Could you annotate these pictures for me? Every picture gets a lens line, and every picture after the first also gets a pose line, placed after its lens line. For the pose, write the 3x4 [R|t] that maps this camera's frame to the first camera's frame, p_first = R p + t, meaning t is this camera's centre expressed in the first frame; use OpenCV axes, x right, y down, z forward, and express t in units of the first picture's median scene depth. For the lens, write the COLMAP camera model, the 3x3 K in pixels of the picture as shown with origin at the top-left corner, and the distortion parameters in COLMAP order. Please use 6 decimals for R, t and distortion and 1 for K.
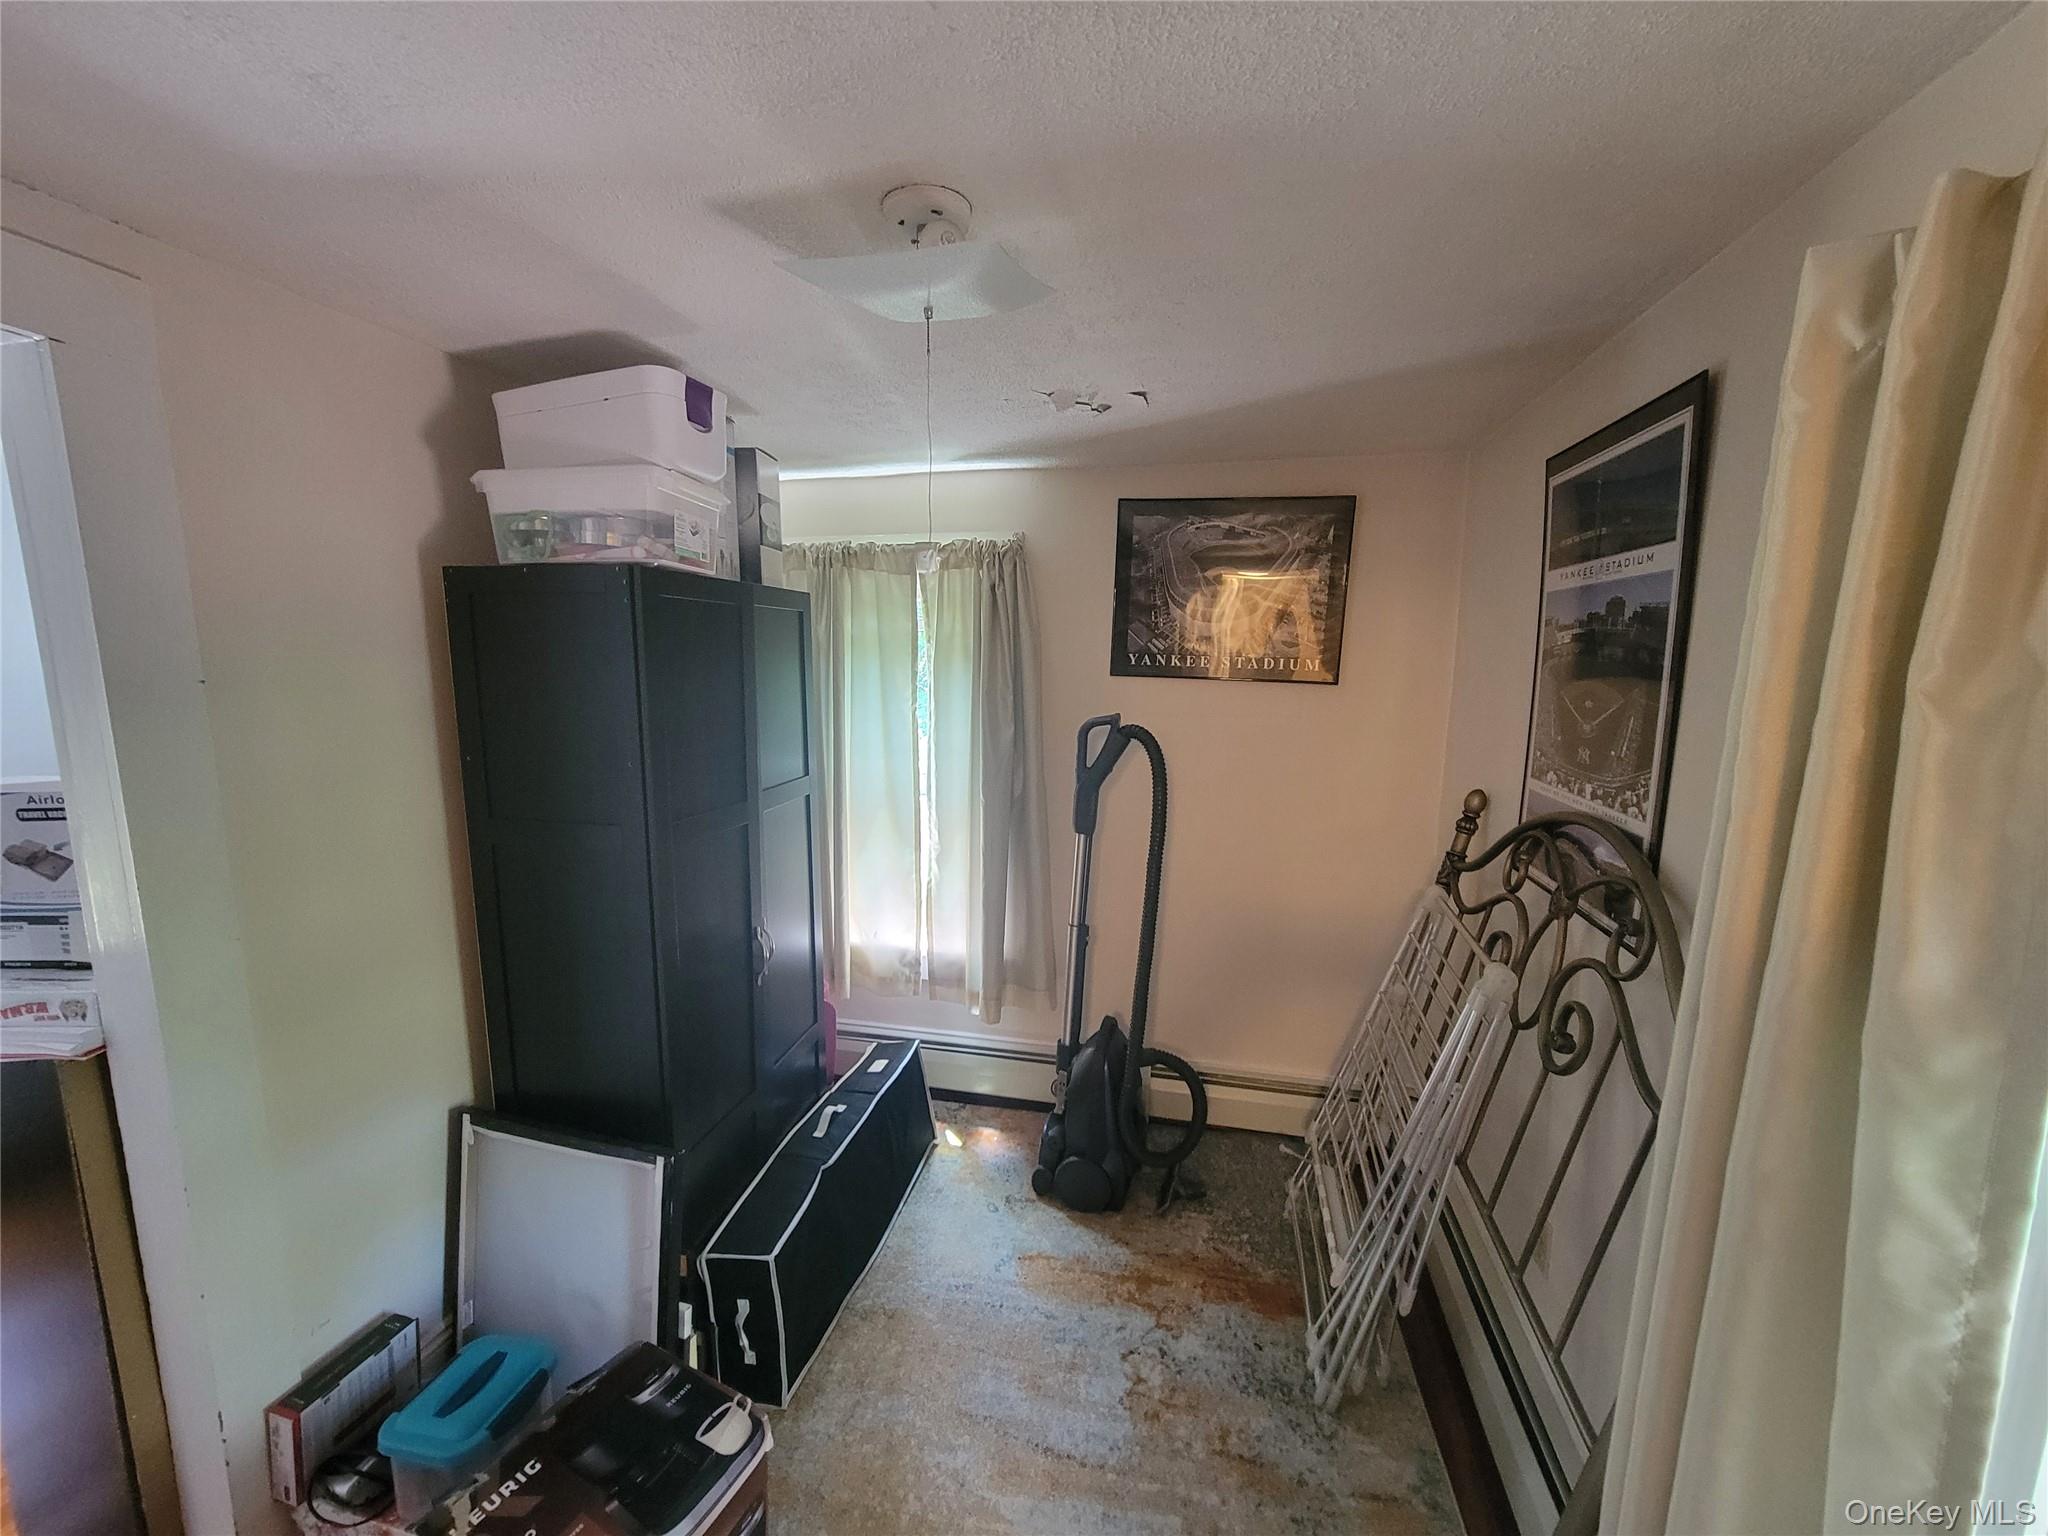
lens RADIAL K [[842.0, 0, 1020.2], [0, 842.0, 783.0], [0, 0, 1]] dist [0.005506, 0.000539]
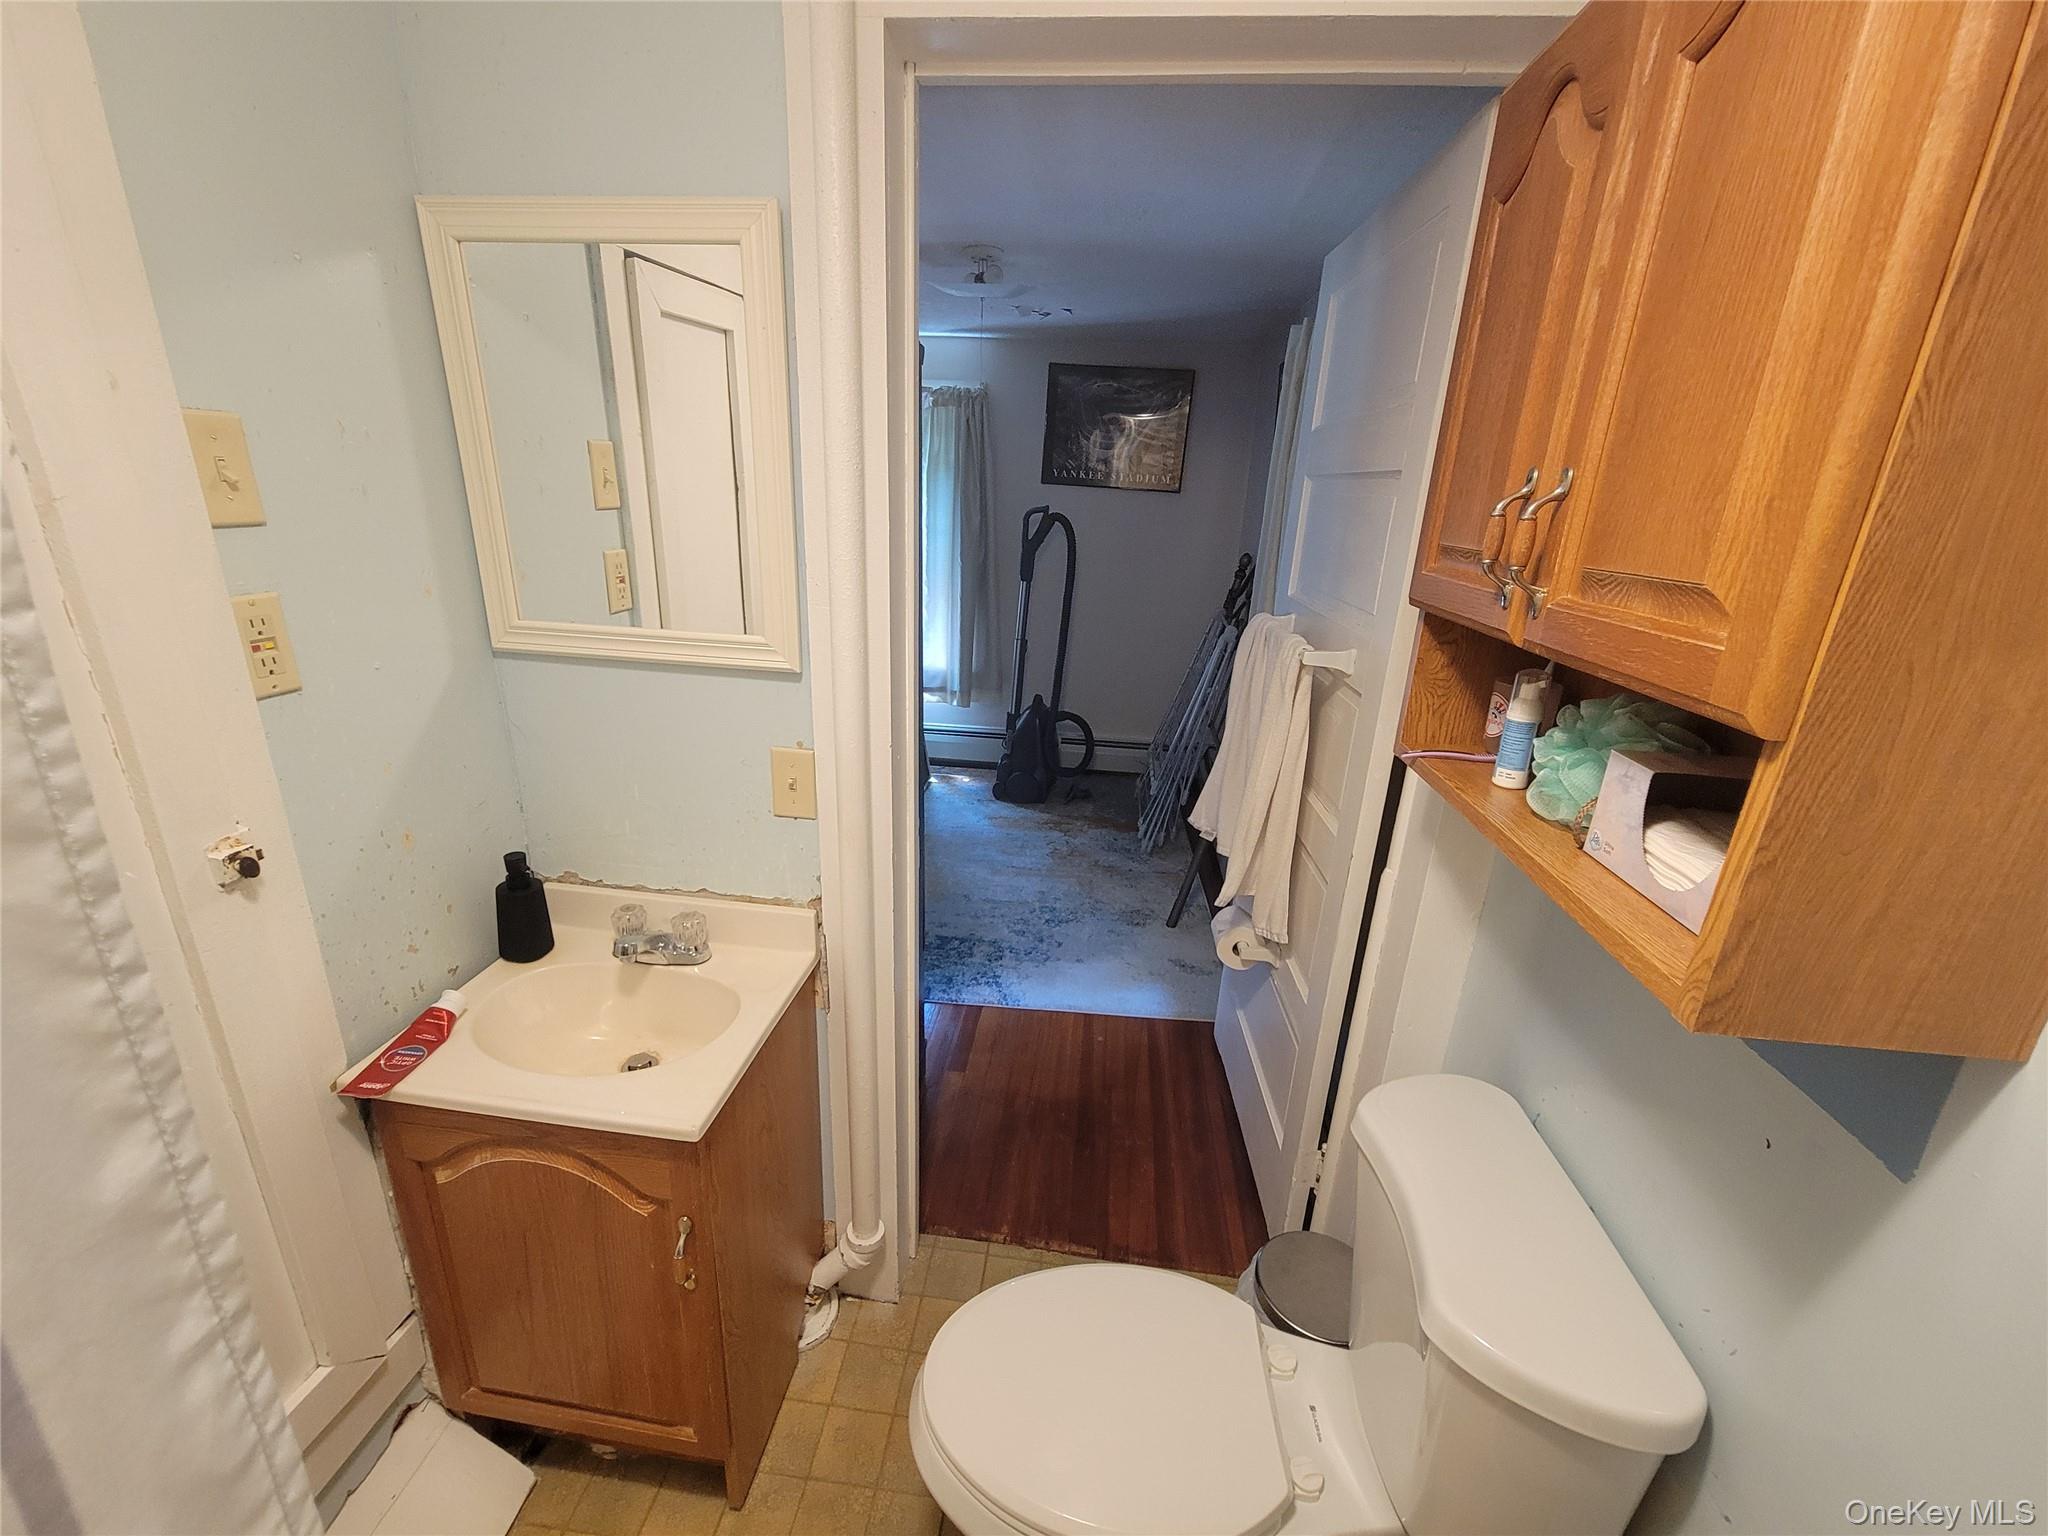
lens RADIAL K [[842.0, 0, 1020.2], [0, 842.0, 783.0], [0, 0, 1]] dist [0.005506, 0.000539]
pose [[0.992977, -0.009274, 0.117944, -0.129355], [-0.012321, 0.983396, 0.181054, 0.145630], [-0.117665, -0.181236, 0.976375, -0.664102]]
